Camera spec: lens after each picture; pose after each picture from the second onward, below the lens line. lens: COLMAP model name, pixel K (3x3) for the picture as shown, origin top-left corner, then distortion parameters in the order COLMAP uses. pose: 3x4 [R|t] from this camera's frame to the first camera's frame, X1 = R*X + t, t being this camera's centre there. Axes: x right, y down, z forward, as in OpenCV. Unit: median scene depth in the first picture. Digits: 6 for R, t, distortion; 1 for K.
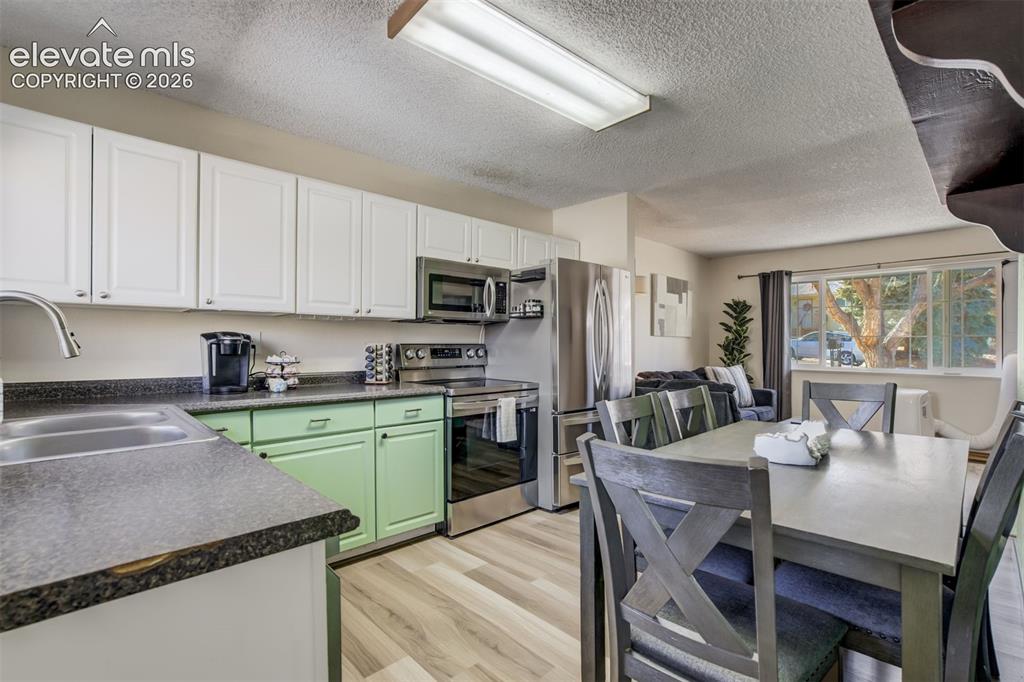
lens RADIAL K [[474.8, 0, 521.0], [0, 474.8, 345.9], [0, 0, 1]] dist [-0.024821, 0.008159]
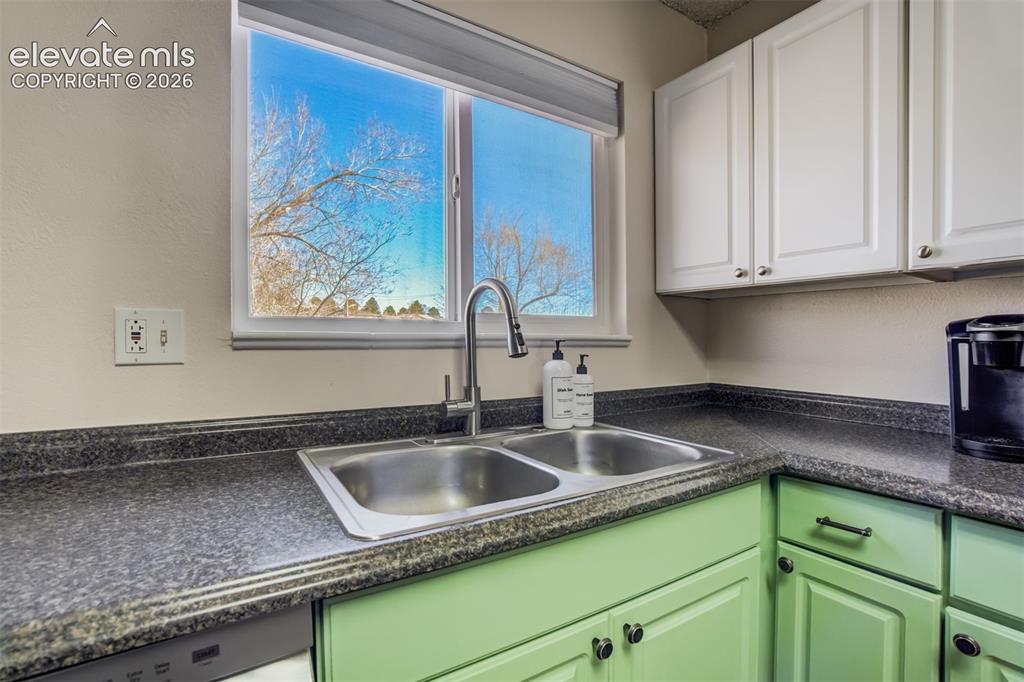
lens RADIAL K [[474.8, 0, 517.3], [0, 474.8, 348.5], [0, 0, 1]] dist [-0.024821, 0.008159]
pose [[-0.194194, 0.017448, -0.980808, -0.088259], [-0.009239, 0.999765, 0.019614, -0.002412], [0.980920, 0.012870, -0.193987, 0.506634]]
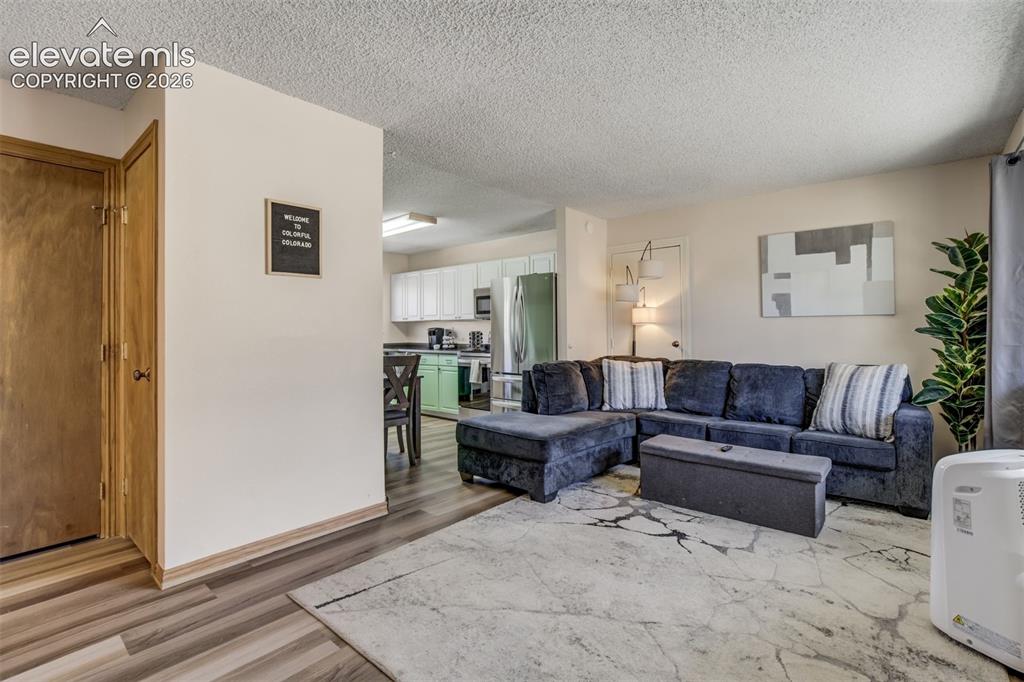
lens RADIAL K [[474.8, 0, 515.3], [0, 474.8, 330.1], [0, 0, 1]] dist [-0.024821, 0.008159]
pose [[0.084852, -0.008840, -0.996354, 1.856707], [0.002426, 0.999960, -0.008665, 0.008818], [0.996391, -0.001682, 0.084870, 0.997882]]
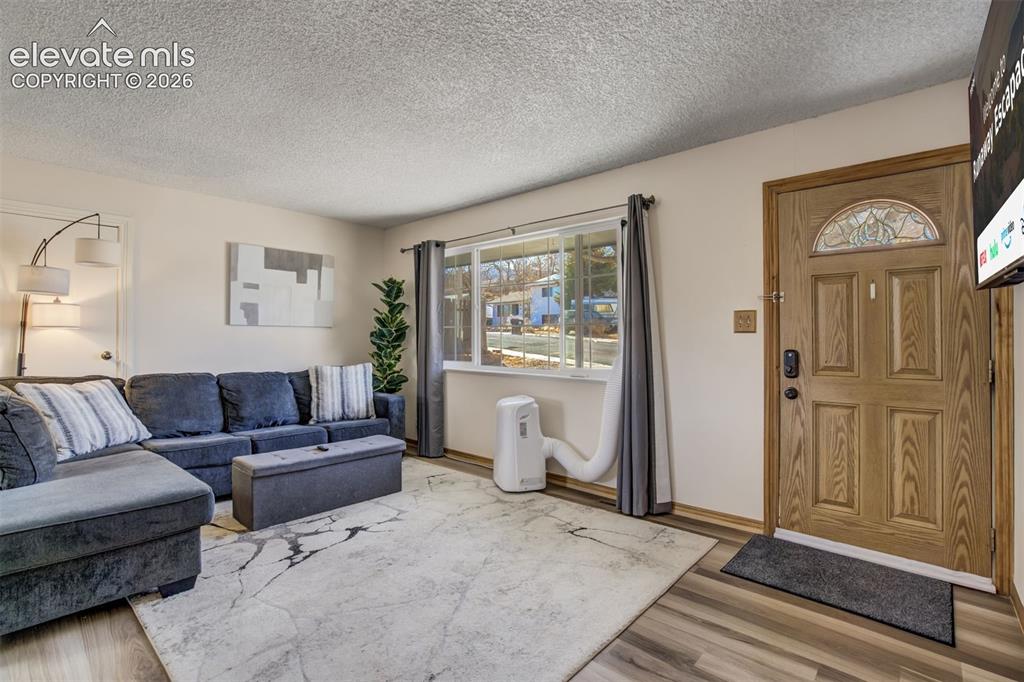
lens RADIAL K [[474.8, 0, 520.6], [0, 474.8, 335.8], [0, 0, 1]] dist [-0.024821, 0.008159]
pose [[0.998457, -0.003416, 0.055418, 1.290236], [0.004133, 0.999909, -0.012816, 0.012546], [-0.055369, 0.013025, 0.998381, 0.429320]]
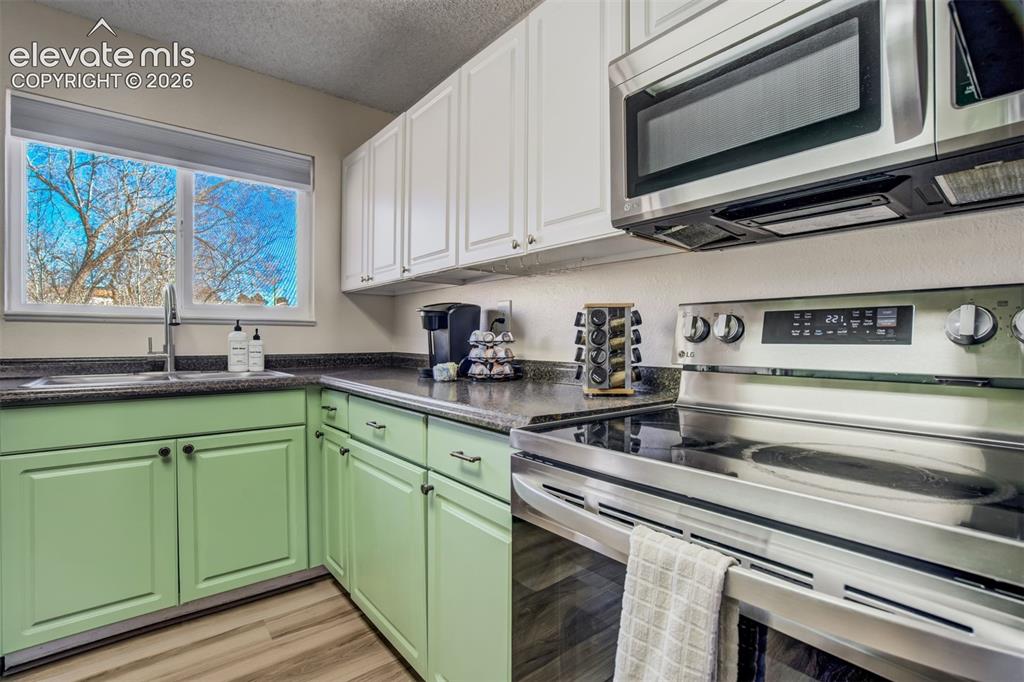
lens RADIAL K [[474.8, 0, 508.1], [0, 474.8, 343.0], [0, 0, 1]] dist [-0.024821, 0.008159]
pose [[-0.100014, 0.004816, -0.994974, 0.161402], [-0.005543, 0.999970, 0.005397, 0.028504], [0.994971, 0.006054, -0.099985, 0.953170]]
